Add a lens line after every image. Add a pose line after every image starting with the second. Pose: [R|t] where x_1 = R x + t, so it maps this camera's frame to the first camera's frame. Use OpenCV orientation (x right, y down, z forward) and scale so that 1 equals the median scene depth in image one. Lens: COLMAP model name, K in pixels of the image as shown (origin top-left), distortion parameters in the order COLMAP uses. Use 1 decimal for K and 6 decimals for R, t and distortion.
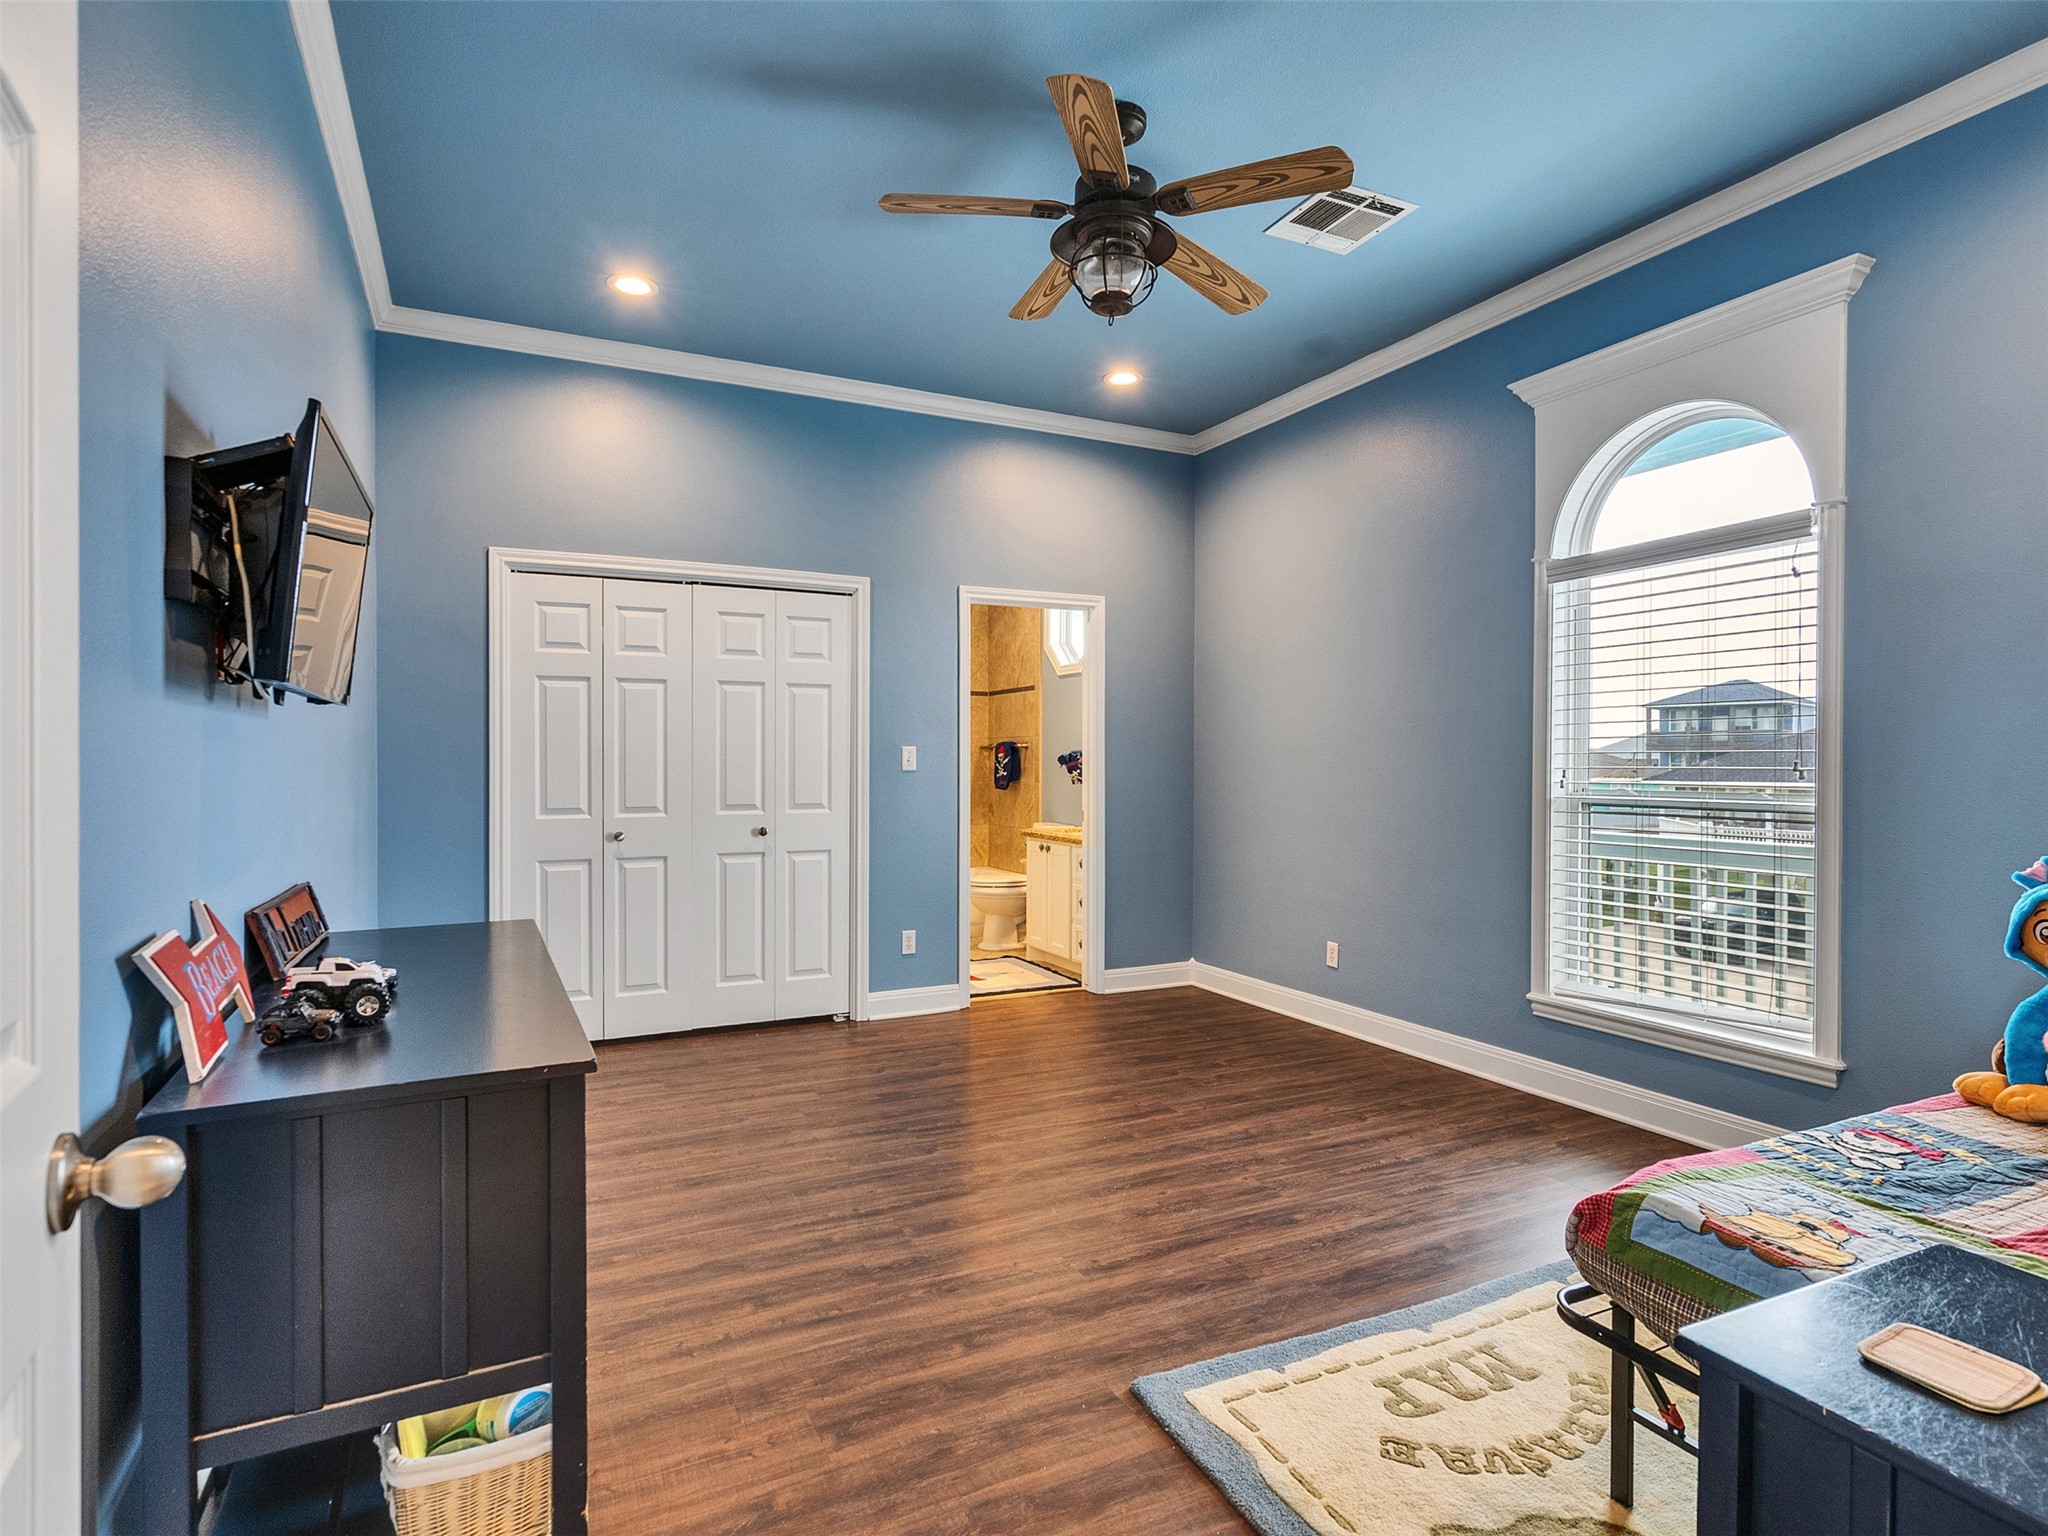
lens RADIAL K [[1046.4, 0, 1005.5], [0, 1046.4, 767.4], [0, 0, 1]] dist [-0.004045, 0.002522]
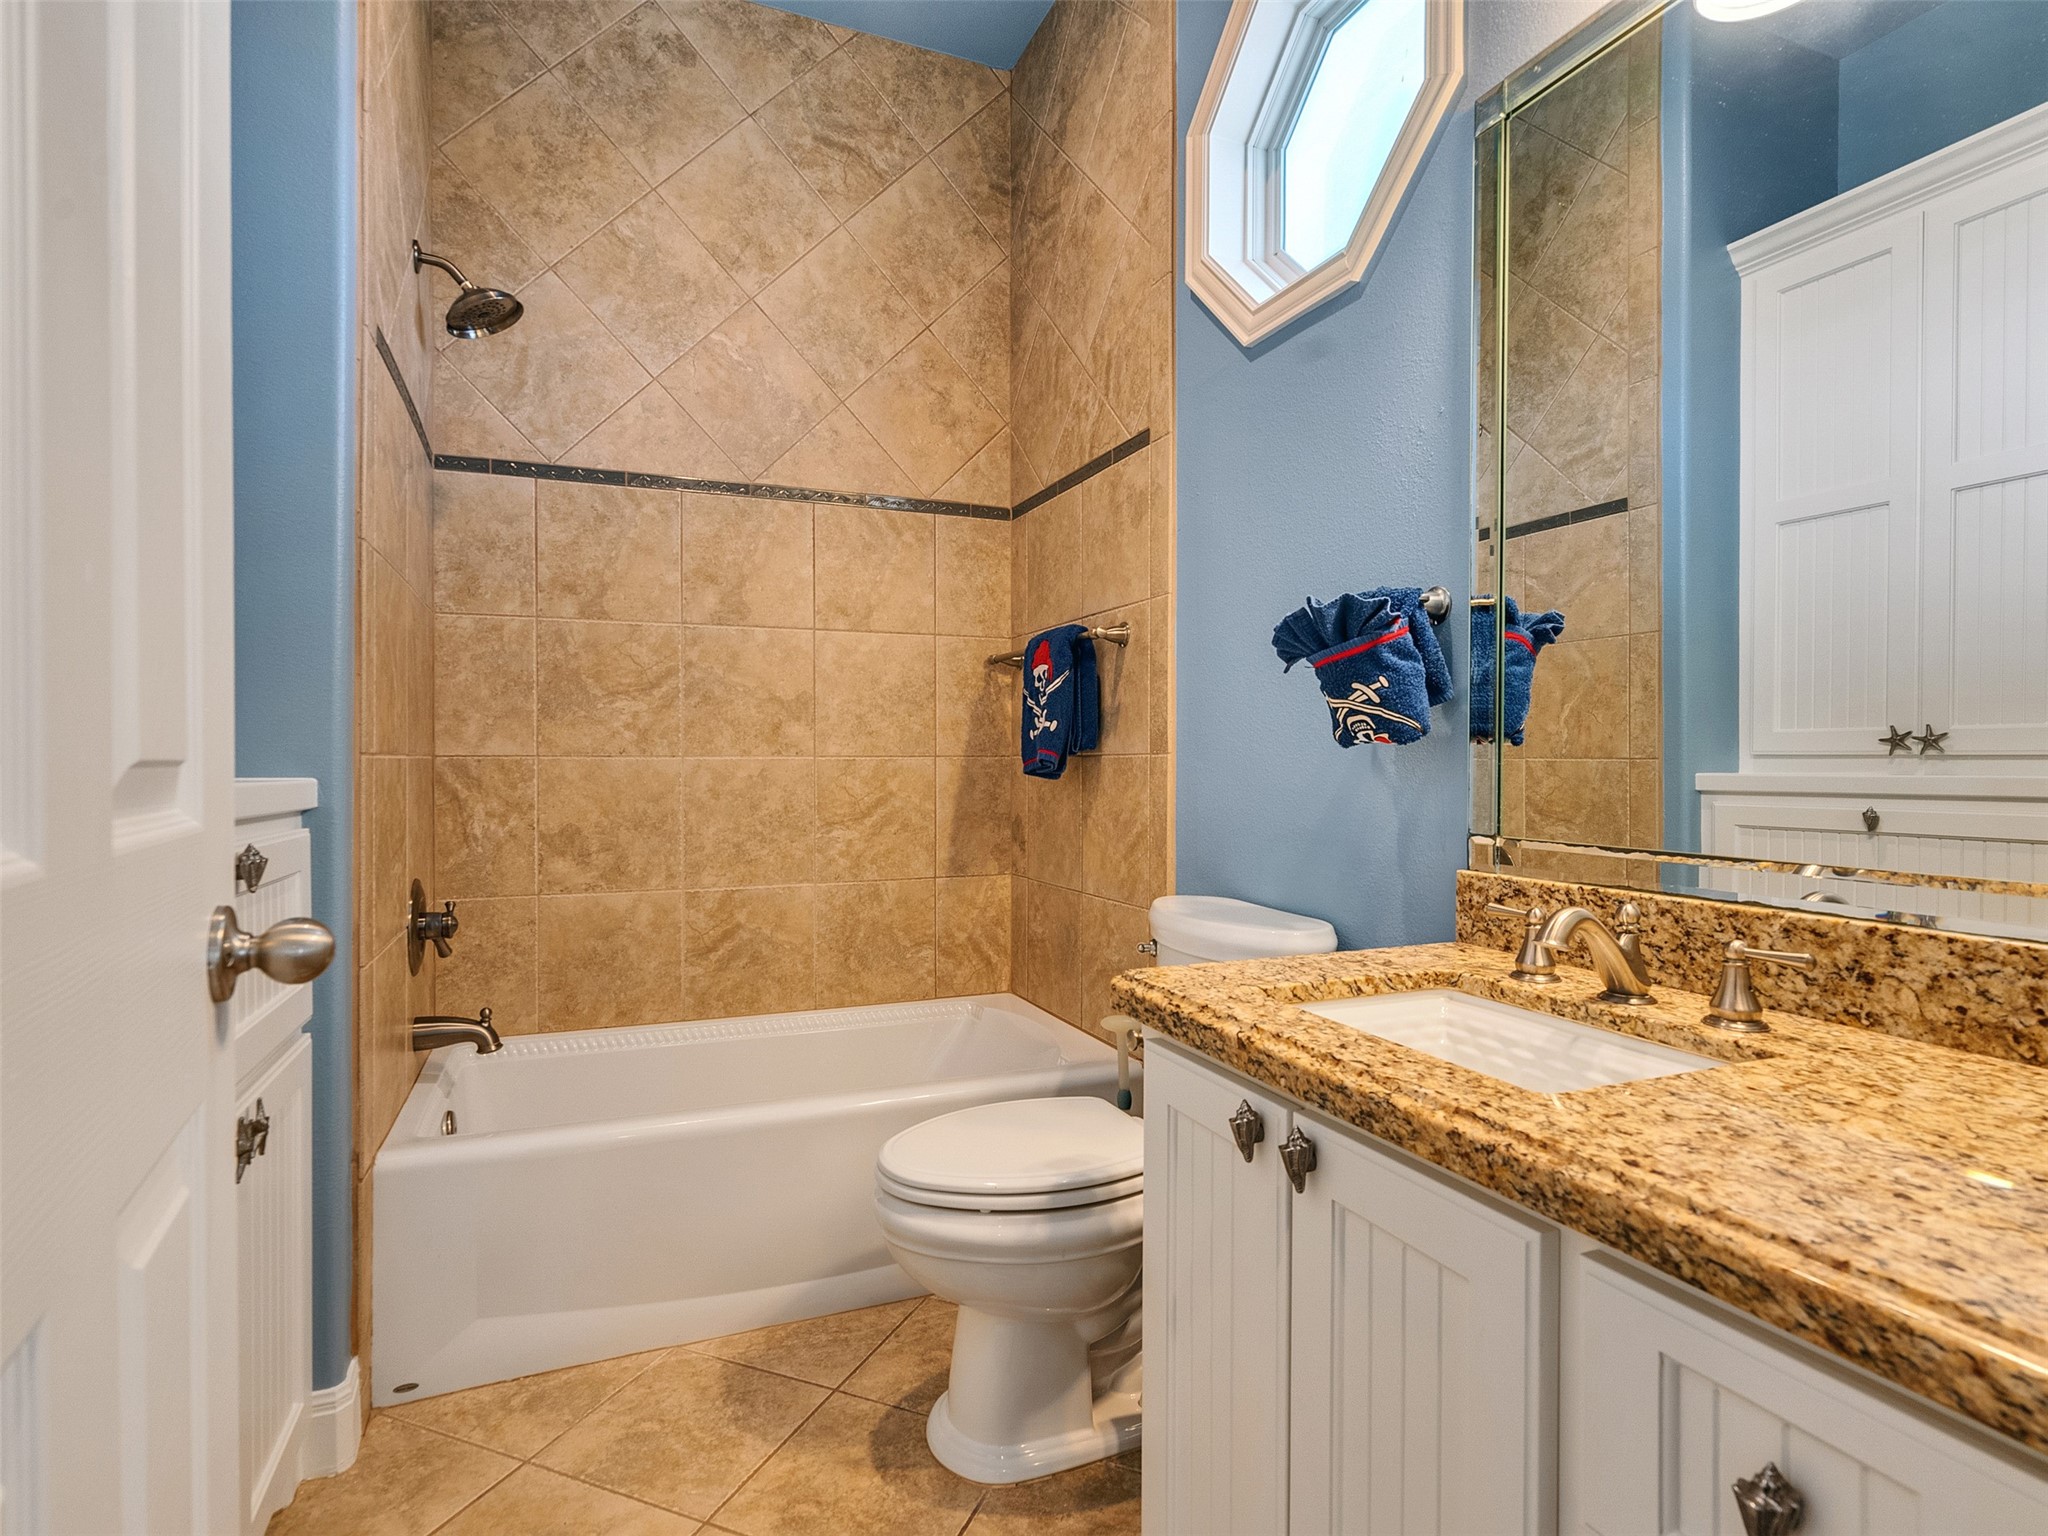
lens RADIAL K [[1046.4, 0, 1005.5], [0, 1046.4, 767.4], [0, 0, 1]] dist [-0.004045, 0.002522]
pose [[0.997476, -0.000235, -0.071007, 0.007620], [0.000430, 0.999996, 0.002732, 0.017400], [0.071006, -0.002756, 0.997472, 0.682932]]
